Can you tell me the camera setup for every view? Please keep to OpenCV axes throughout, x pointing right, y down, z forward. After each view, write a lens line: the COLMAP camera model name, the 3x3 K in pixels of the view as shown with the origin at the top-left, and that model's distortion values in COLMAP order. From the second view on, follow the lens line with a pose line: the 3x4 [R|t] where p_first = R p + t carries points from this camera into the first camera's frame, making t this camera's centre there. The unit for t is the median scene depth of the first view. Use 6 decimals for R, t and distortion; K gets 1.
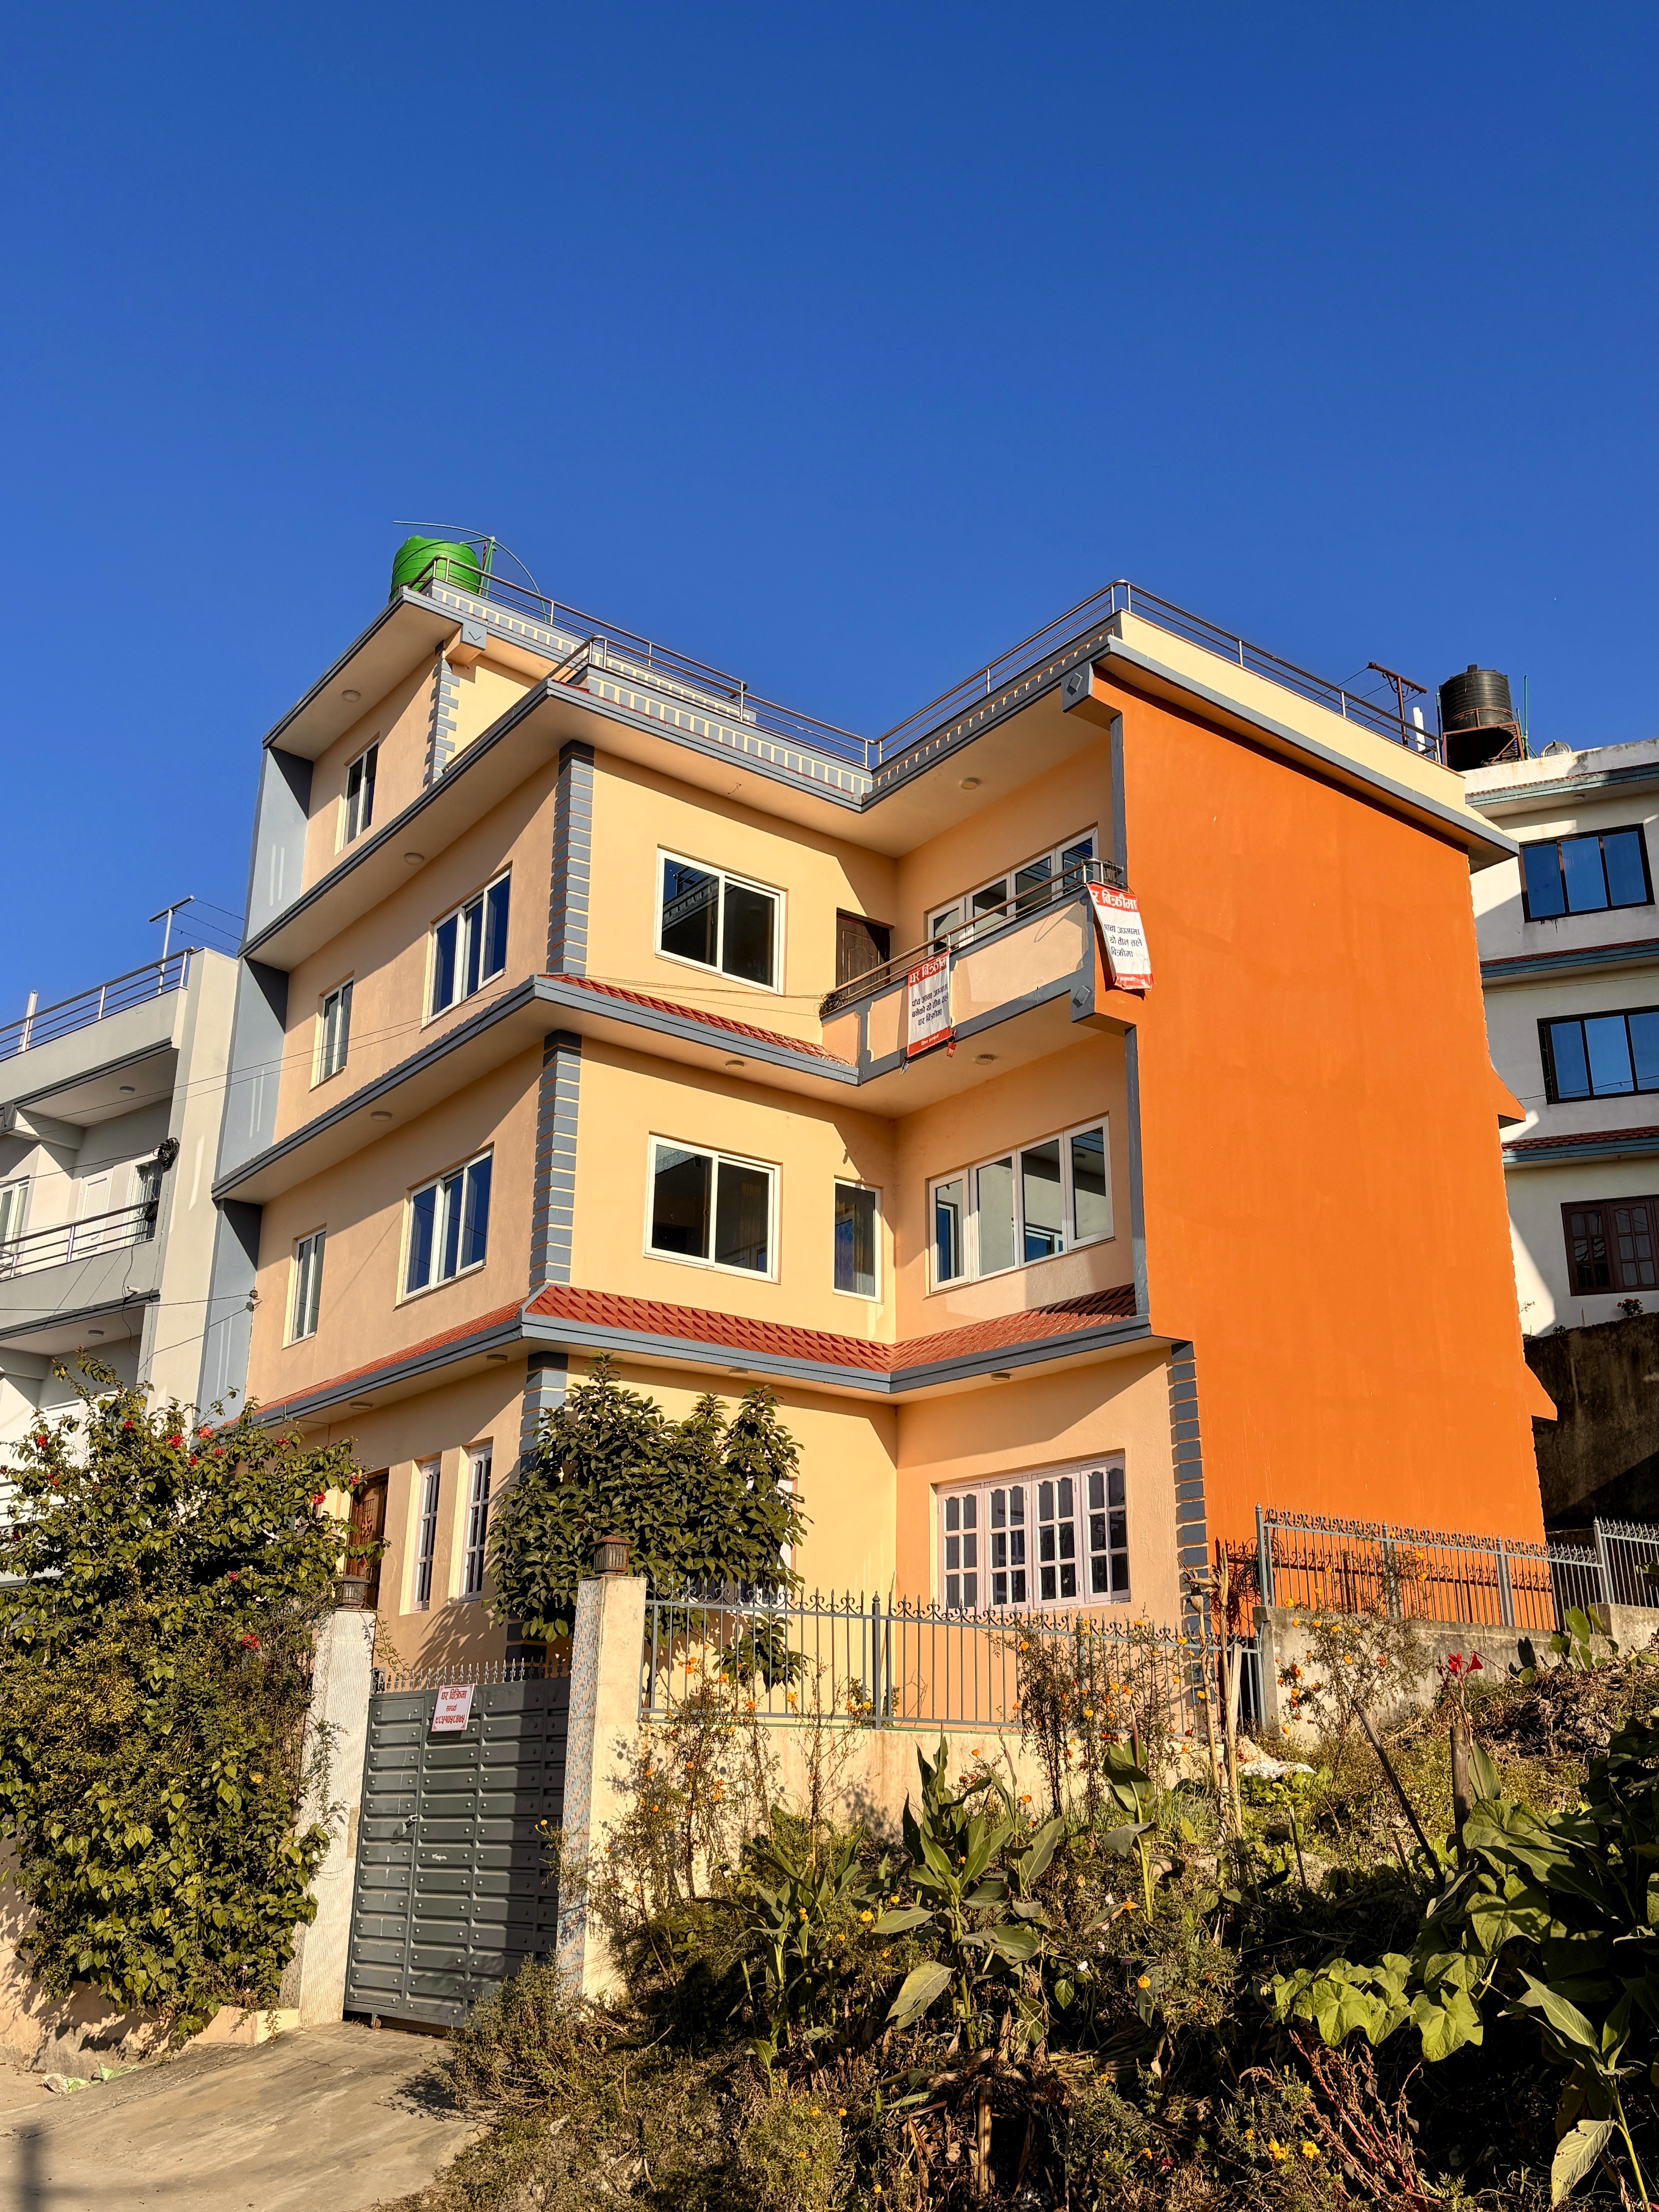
lens RADIAL K [[2008.2, 0, 834.0], [0, 2008.2, 1120.0], [0, 0, 1]] dist [0.046879, -0.005913]
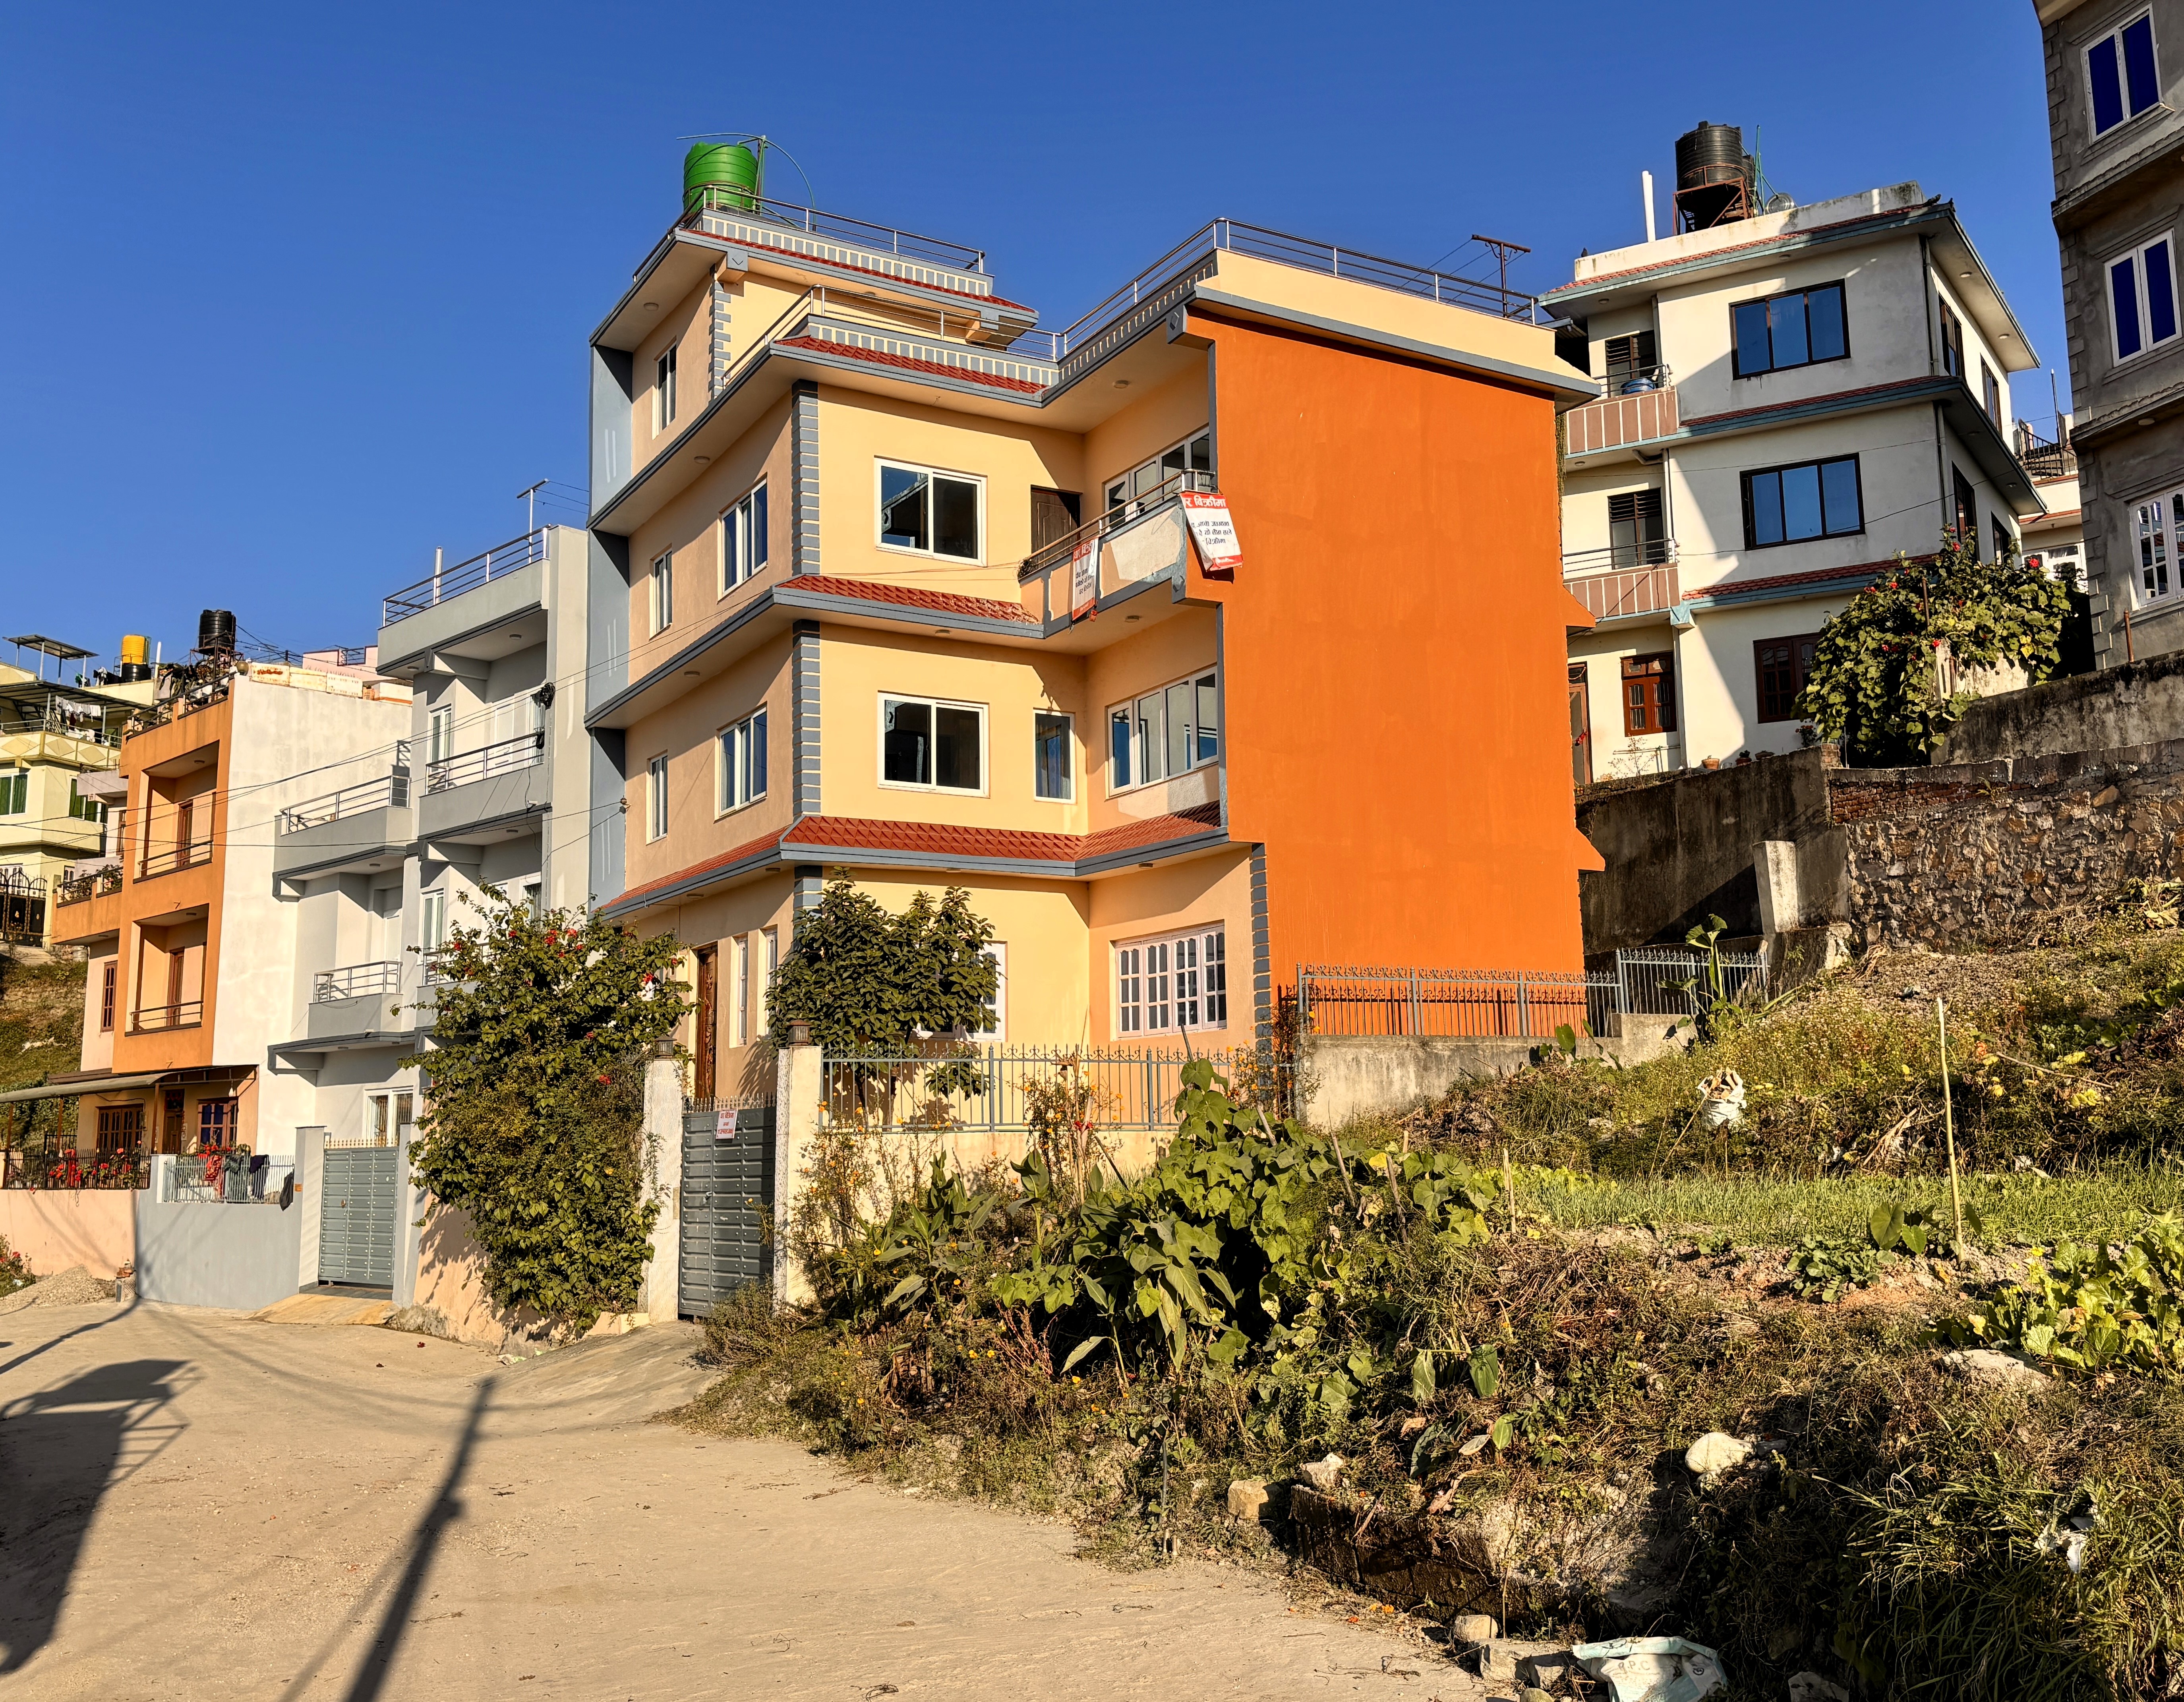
lens RADIAL K [[2069.6, 0, 1089.6], [0, 2069.6, 852.1], [0, 0, 1]] dist [0.079961, 0.000000]
pose [[0.991649, -0.042529, -0.121755, 0.205342], [0.064598, 0.980896, 0.183496, -0.129542], [0.111625, -0.189829, 0.975451, -0.327410]]
